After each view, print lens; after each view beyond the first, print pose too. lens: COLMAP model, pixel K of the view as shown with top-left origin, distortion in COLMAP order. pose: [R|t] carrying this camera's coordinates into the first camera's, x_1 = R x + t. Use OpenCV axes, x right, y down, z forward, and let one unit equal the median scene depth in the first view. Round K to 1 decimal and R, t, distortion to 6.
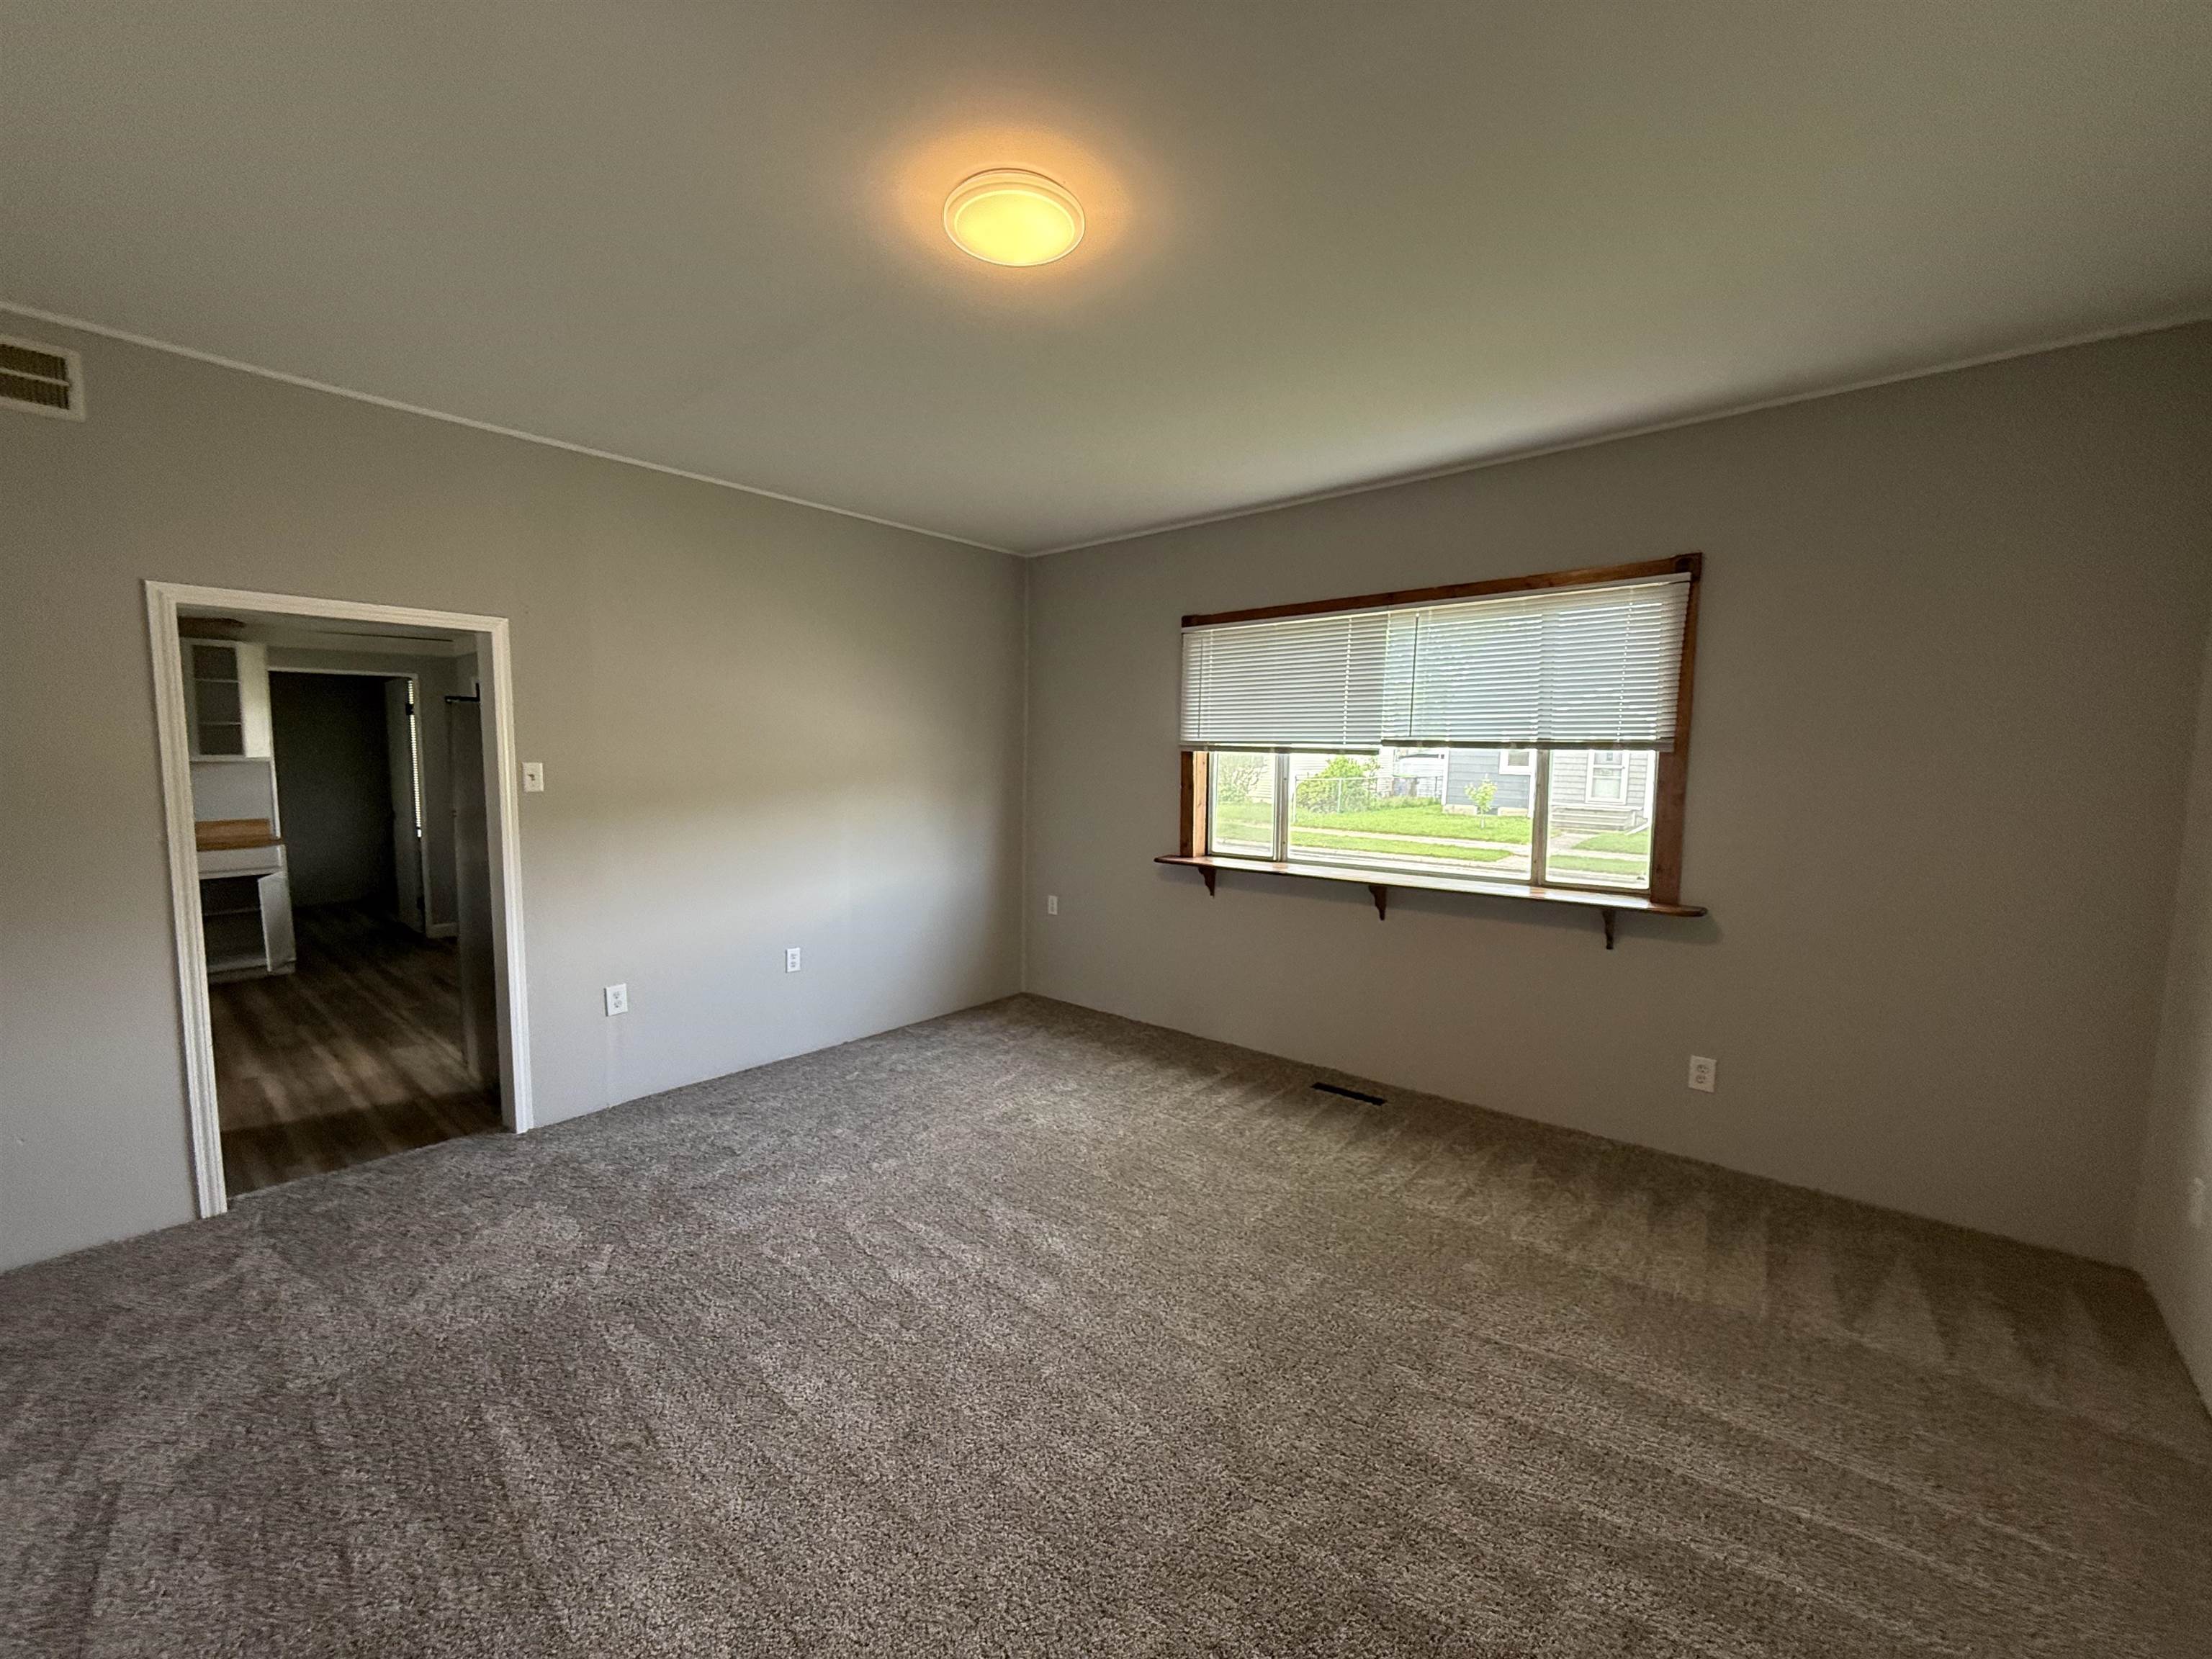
lens RADIAL K [[890.7, 0, 1106.0], [0, 890.7, 829.5], [0, 0, 1]] dist [0.000150, -0.000102]
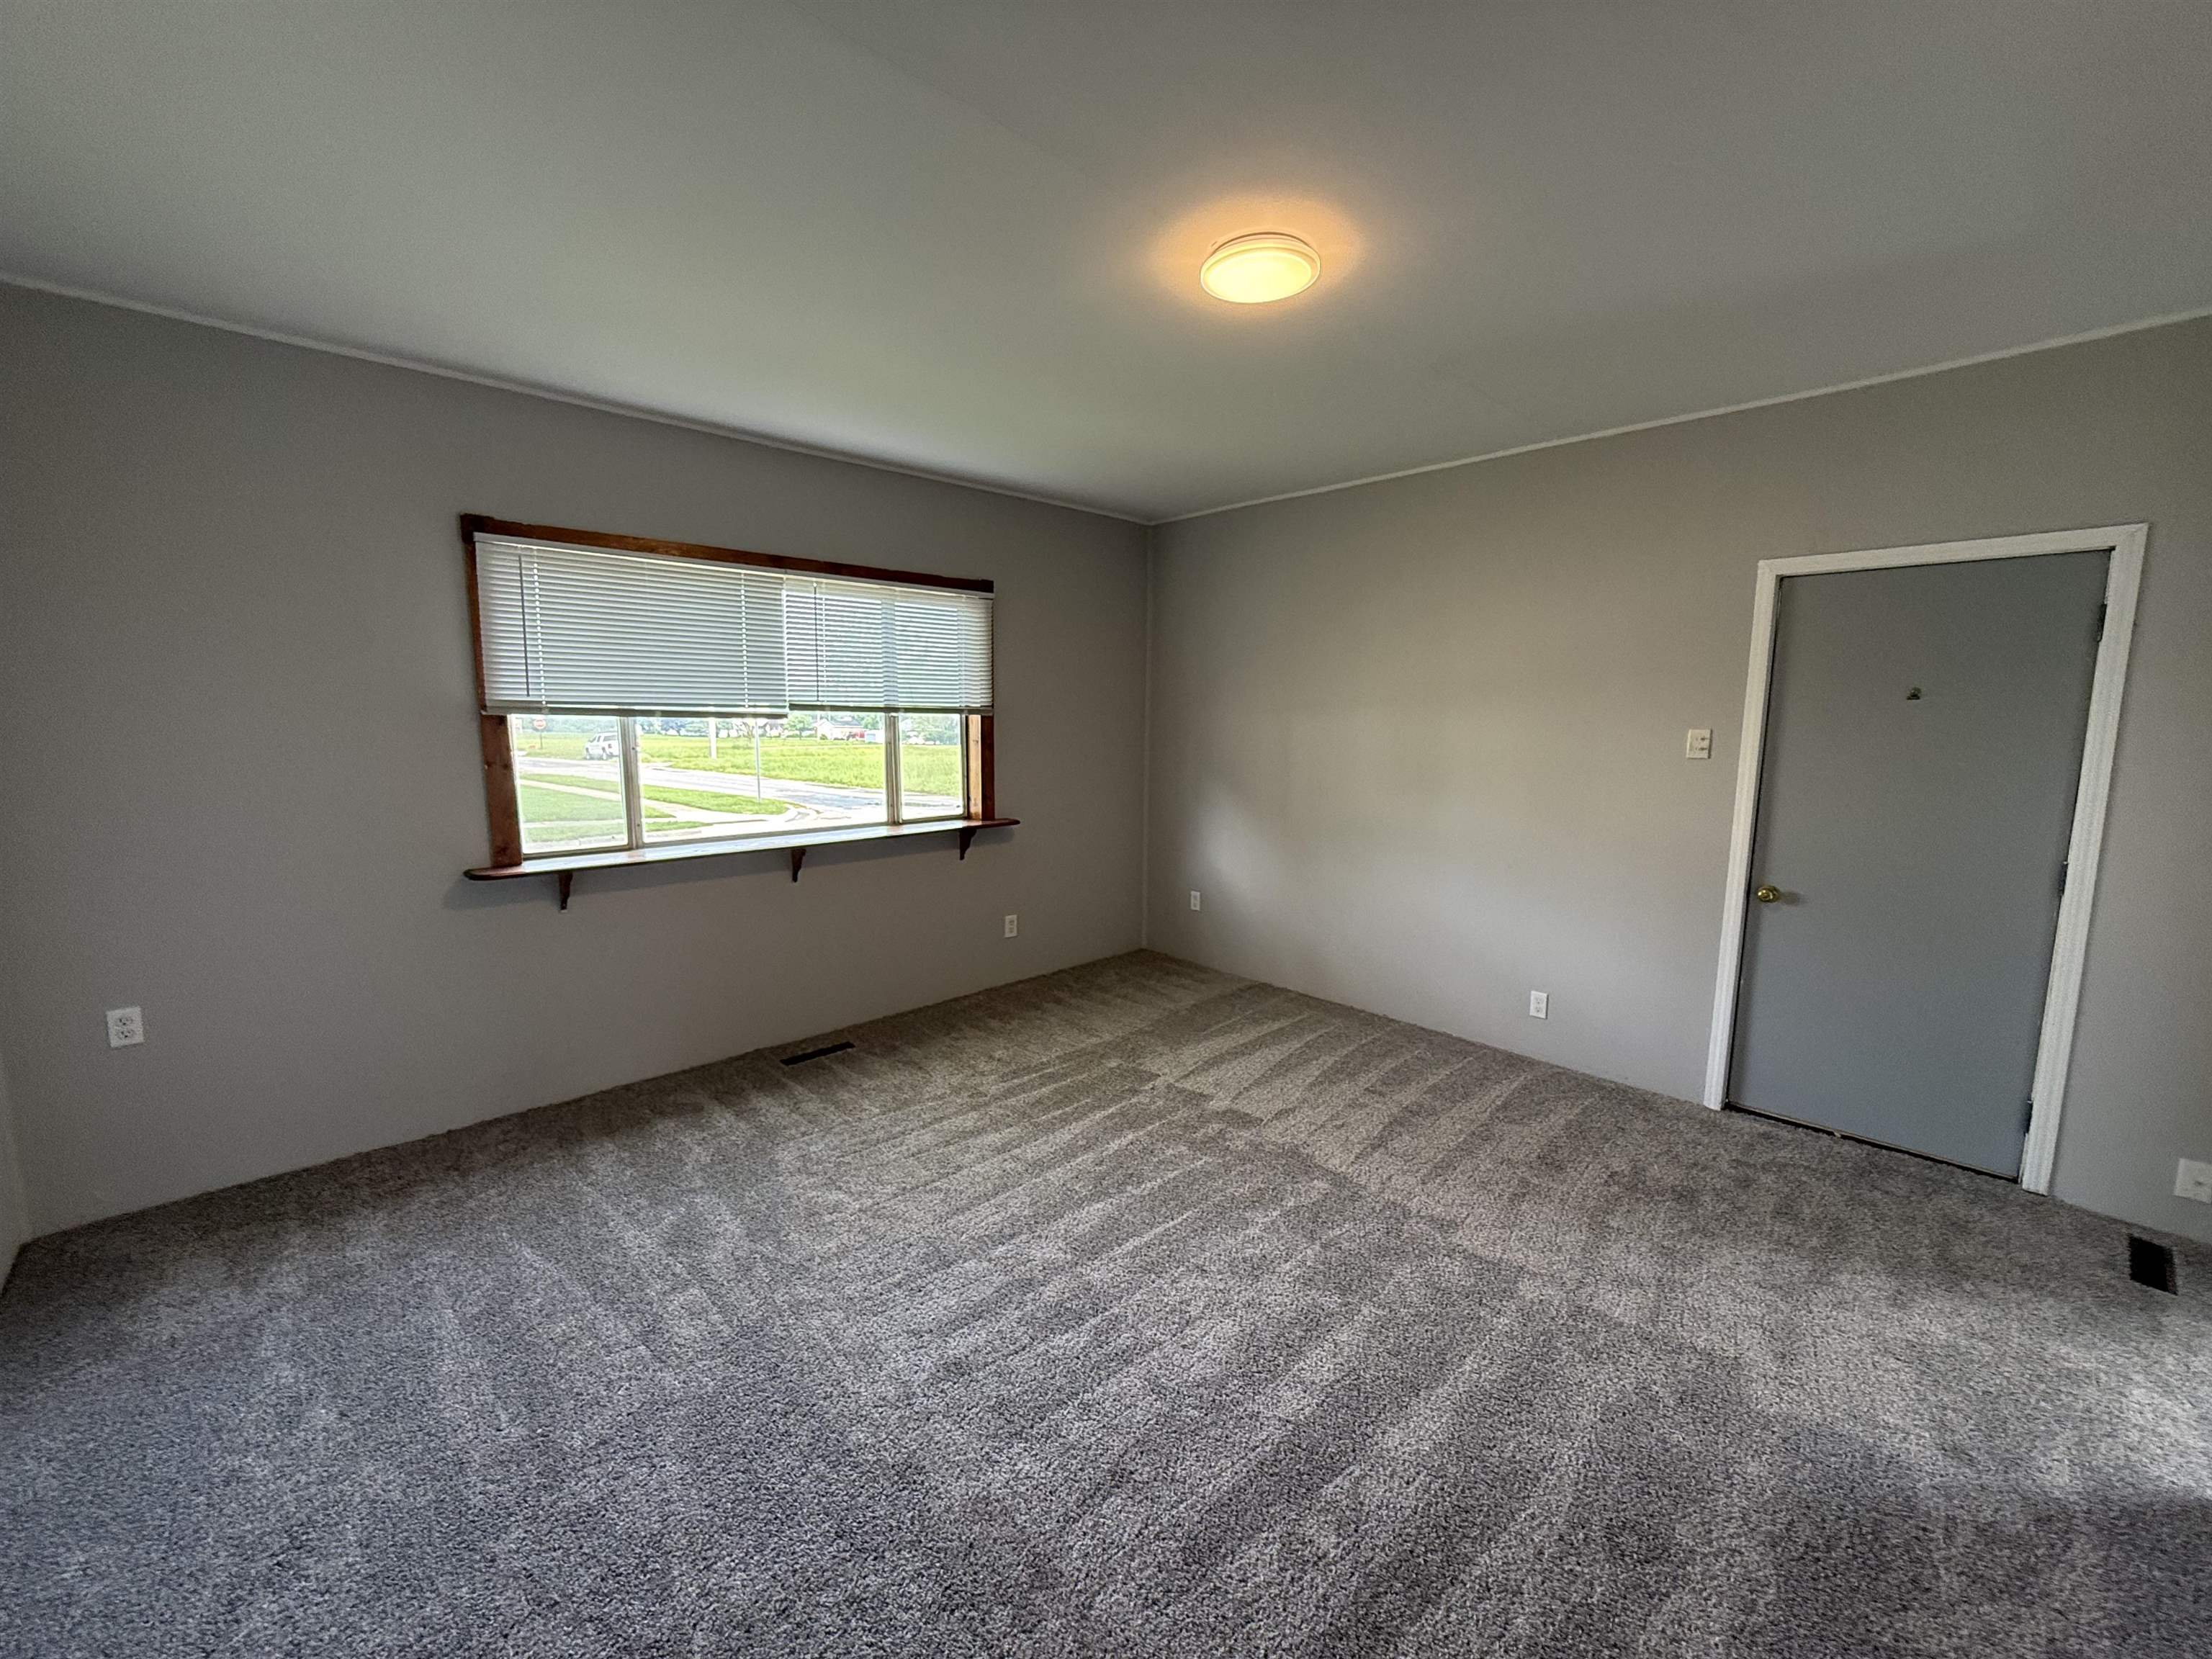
lens RADIAL K [[875.3, 0, 1106.0], [0, 875.3, 829.5], [0, 0, 1]] dist [0.000889, 0.000052]
pose [[0.096739, -0.123616, 0.987603, -0.672586], [0.091070, 0.989194, 0.114894, -0.042021], [-0.991135, 0.078826, 0.106952, 0.566172]]
